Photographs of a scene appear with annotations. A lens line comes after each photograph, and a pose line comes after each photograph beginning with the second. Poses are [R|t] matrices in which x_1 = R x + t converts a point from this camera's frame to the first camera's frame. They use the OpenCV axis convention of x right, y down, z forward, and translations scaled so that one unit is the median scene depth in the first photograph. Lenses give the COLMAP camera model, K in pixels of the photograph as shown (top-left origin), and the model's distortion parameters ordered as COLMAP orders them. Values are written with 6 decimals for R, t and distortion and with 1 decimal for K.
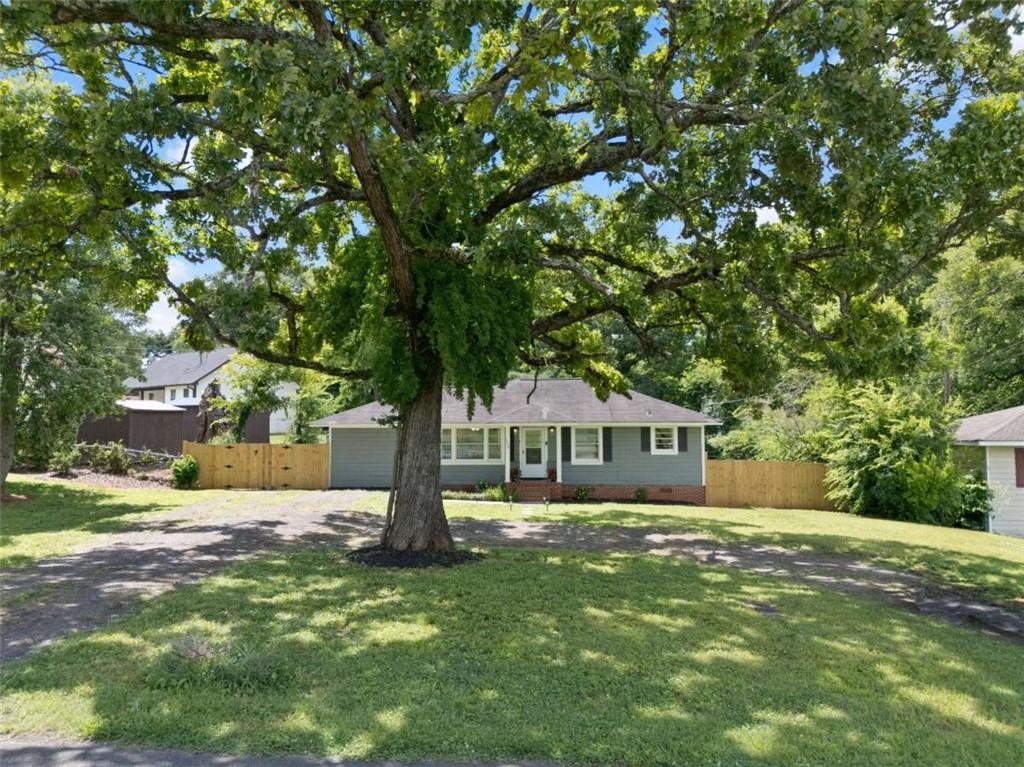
lens RADIAL K [[762.7, 0, 512.0], [0, 762.7, 383.5], [0, 0, 1]] dist [0.096534, -0.134054]
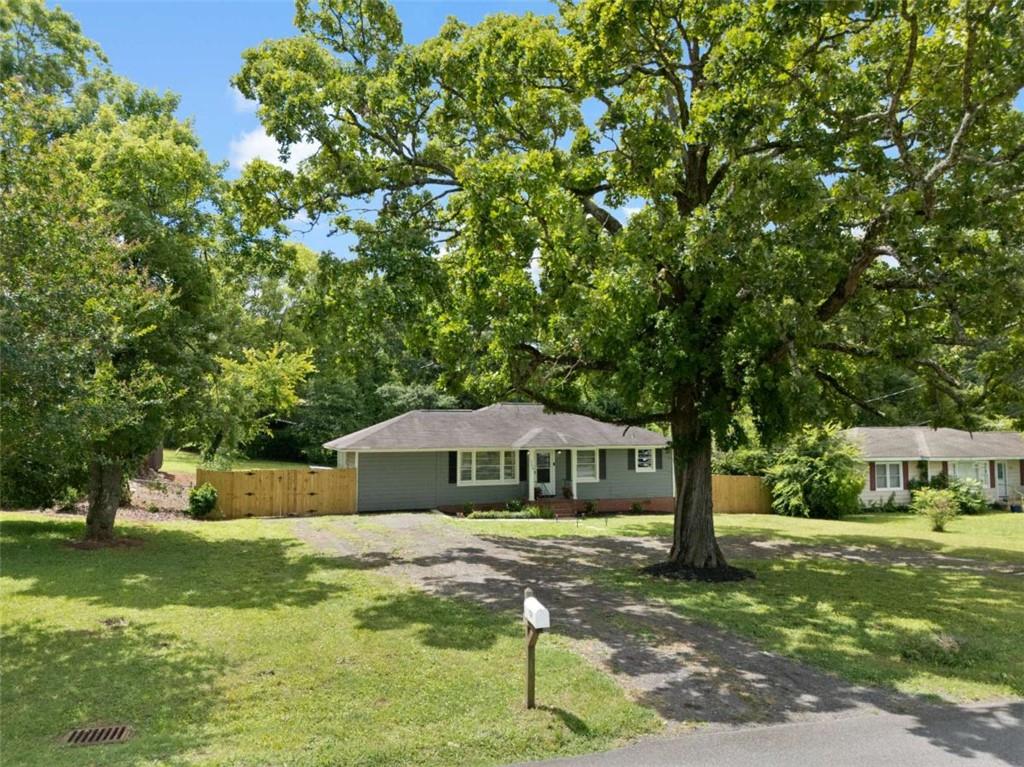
lens RADIAL K [[762.7, 0, 512.0], [0, 762.7, 383.5], [0, 0, 1]] dist [0.096534, -0.134054]
pose [[0.921590, 0.022591, 0.387508, -0.458581], [-0.022209, 0.999738, -0.005465, -0.033328], [-0.387530, -0.003569, 0.921850, -0.011963]]
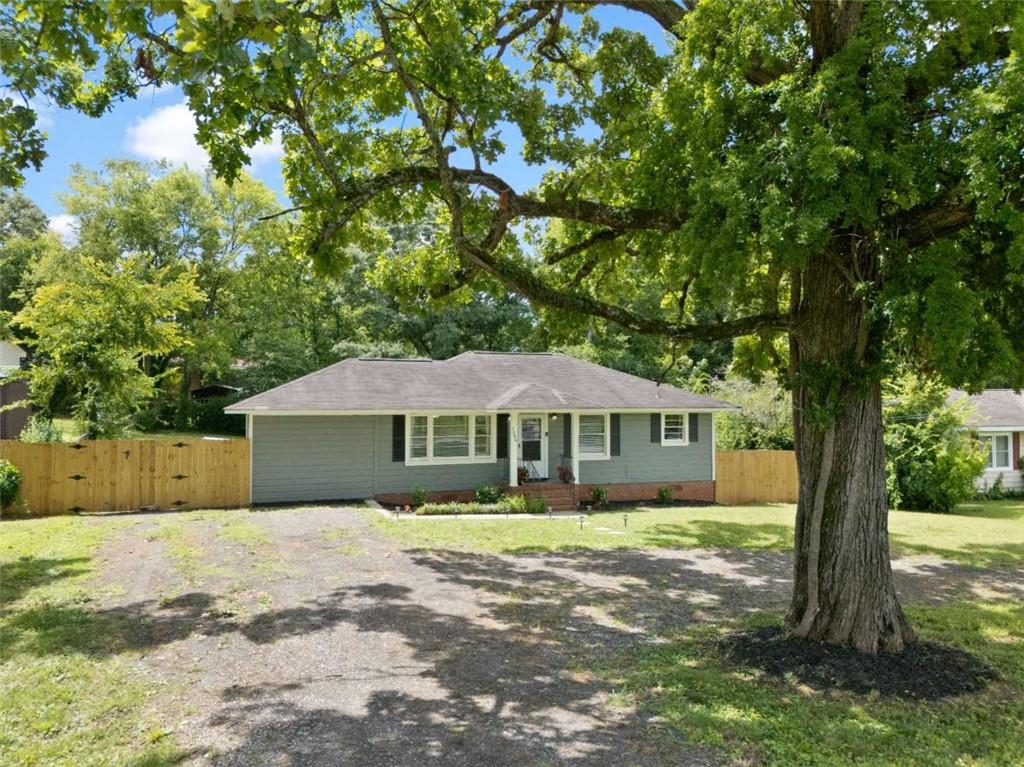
lens RADIAL K [[762.7, 0, 512.0], [0, 762.7, 383.5], [0, 0, 1]] dist [0.096534, -0.134054]
pose [[0.918859, 0.013088, 0.394370, -0.304435], [-0.024038, 0.999450, 0.022840, 0.009126], [-0.393854, -0.030466, 0.918668, 0.298277]]
